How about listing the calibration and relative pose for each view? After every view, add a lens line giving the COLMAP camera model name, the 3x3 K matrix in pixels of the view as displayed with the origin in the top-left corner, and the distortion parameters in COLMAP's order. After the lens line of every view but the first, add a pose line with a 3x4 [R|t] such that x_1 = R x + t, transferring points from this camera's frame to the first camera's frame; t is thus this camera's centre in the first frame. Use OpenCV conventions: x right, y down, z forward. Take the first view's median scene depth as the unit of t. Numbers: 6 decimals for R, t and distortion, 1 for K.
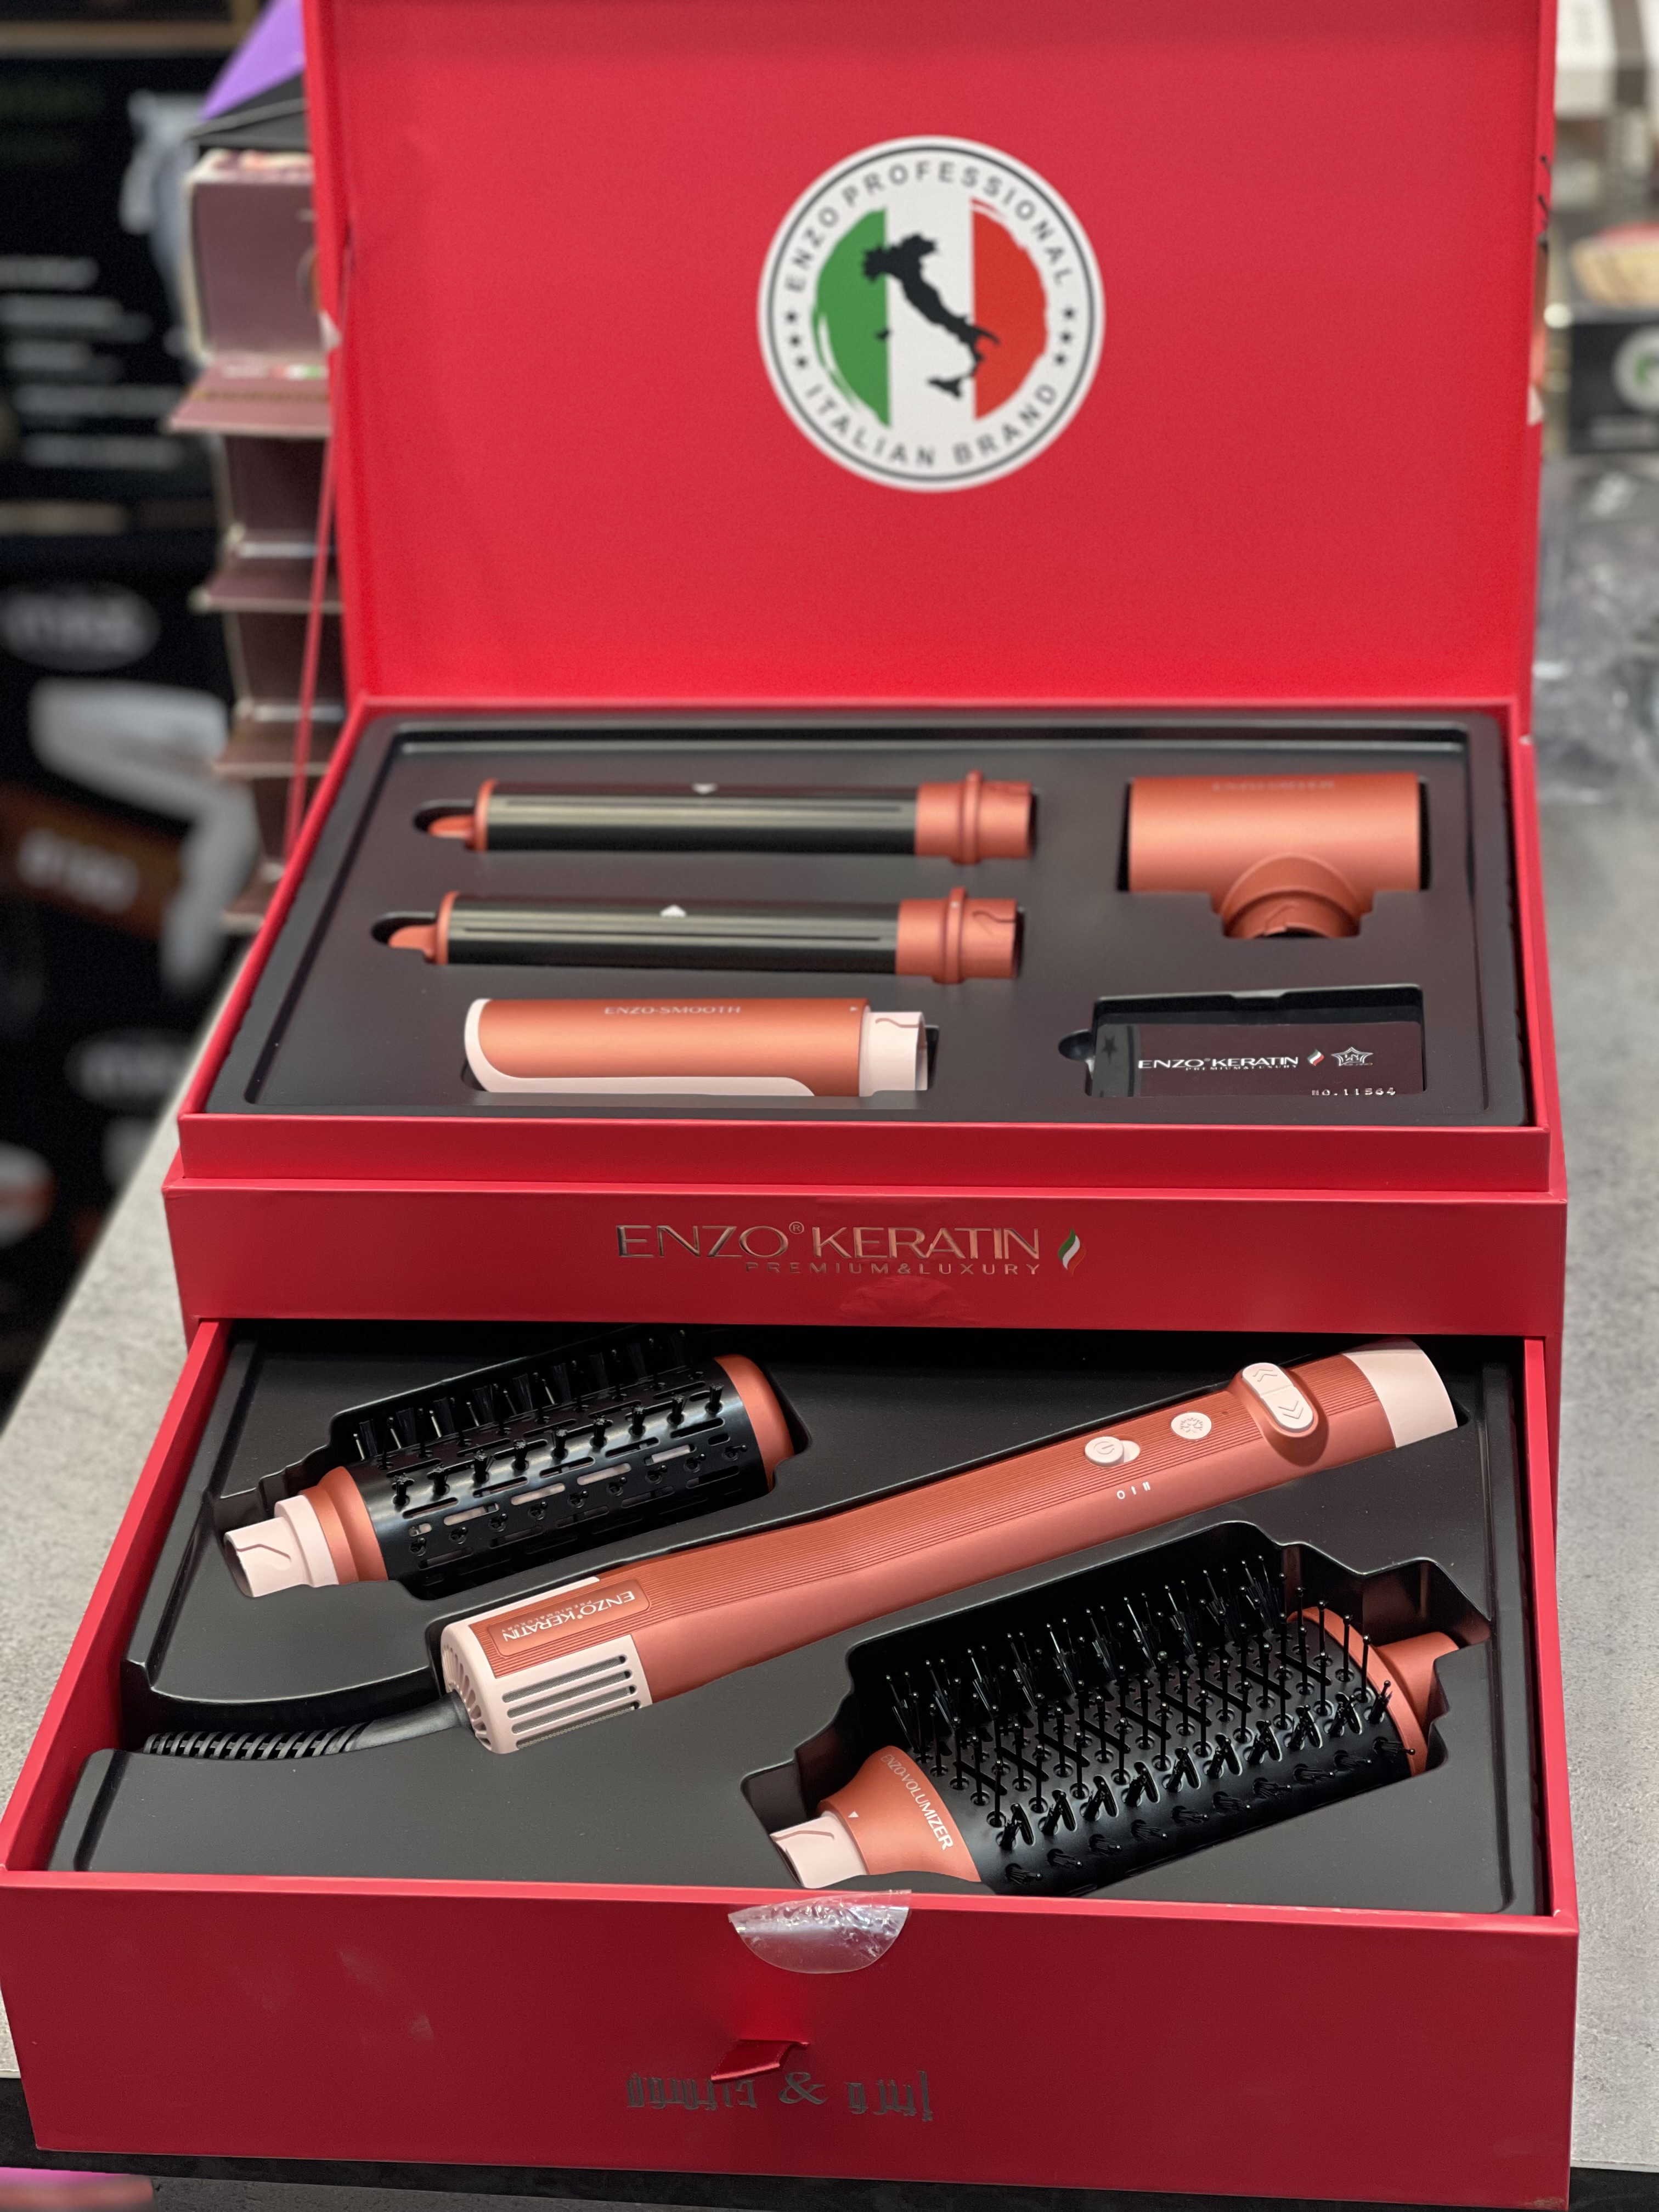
lens RADIAL K [[4173.6, 0, 823.2], [0, 4173.6, 1066.6], [0, 0, 1]] dist [0.179823, 0.000000]
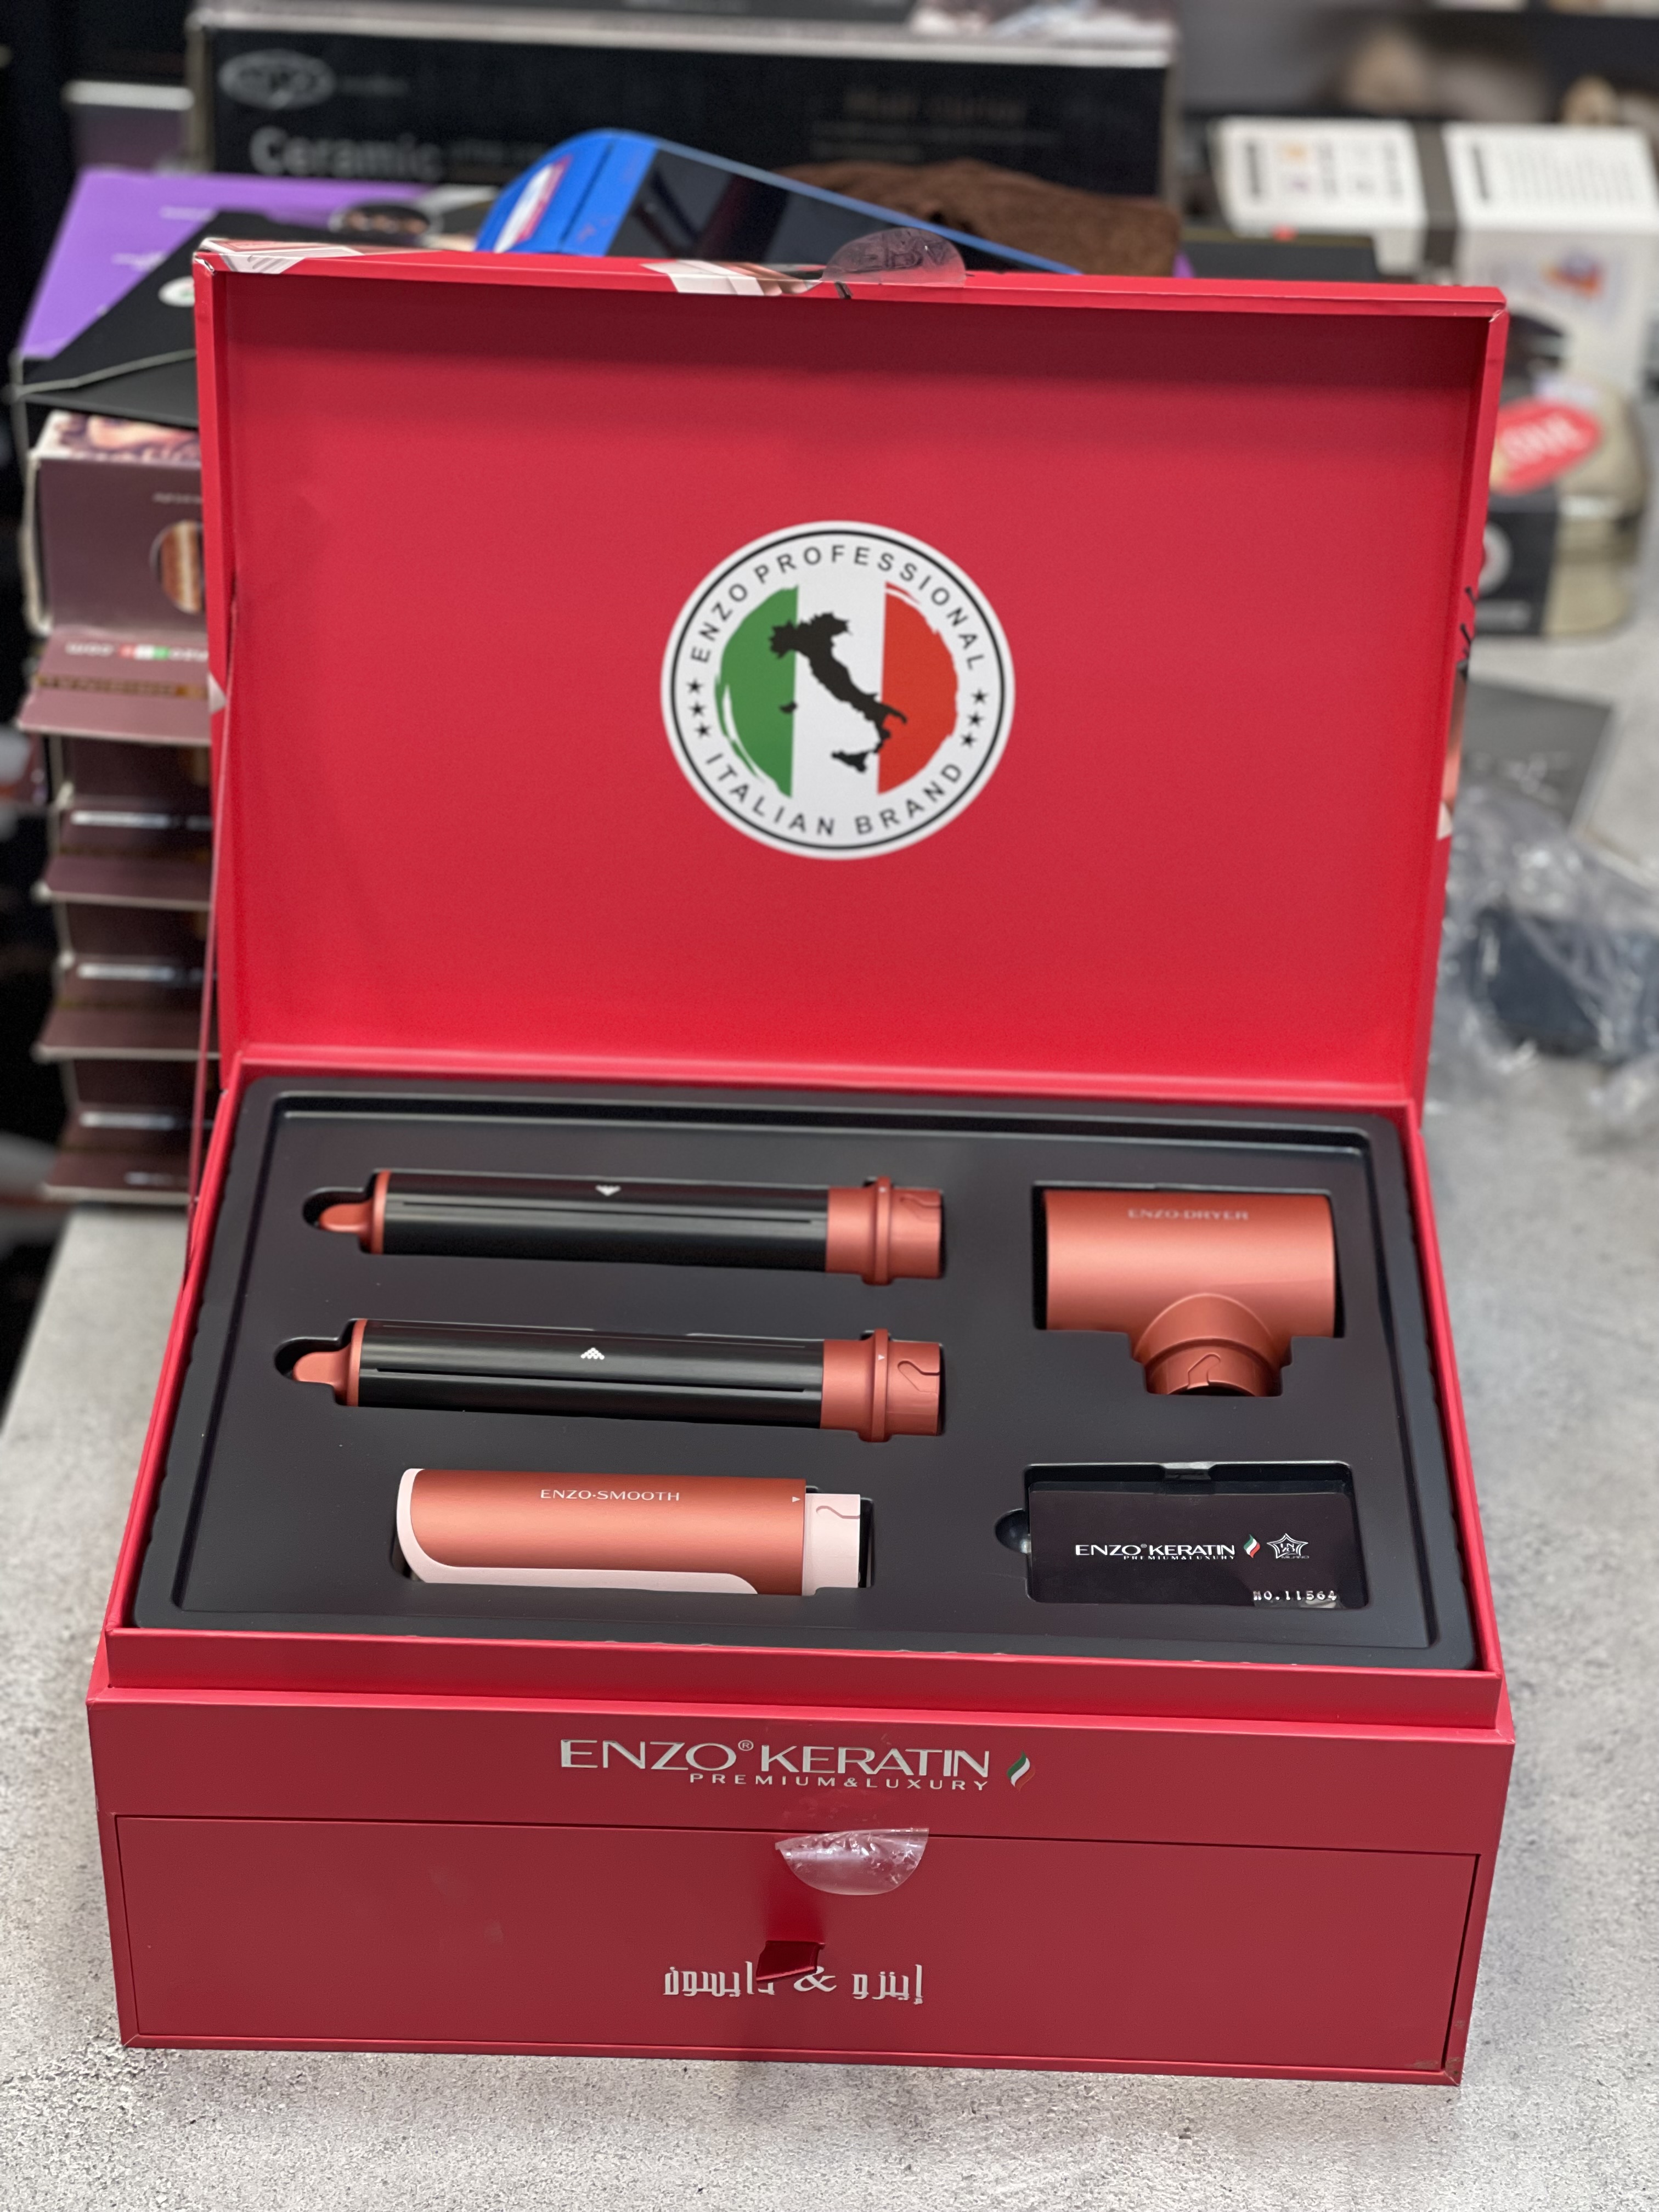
lens RADIAL K [[4173.6, 0, 828.8], [0, 4173.6, 1056.4], [0, 0, 1]] dist [0.179823, 0.000000]
pose [[0.992962, 0.015830, 0.117372, -0.096847], [-0.026332, 0.995730, 0.088474, -0.194473], [-0.115470, -0.090942, 0.989139, 0.028669]]
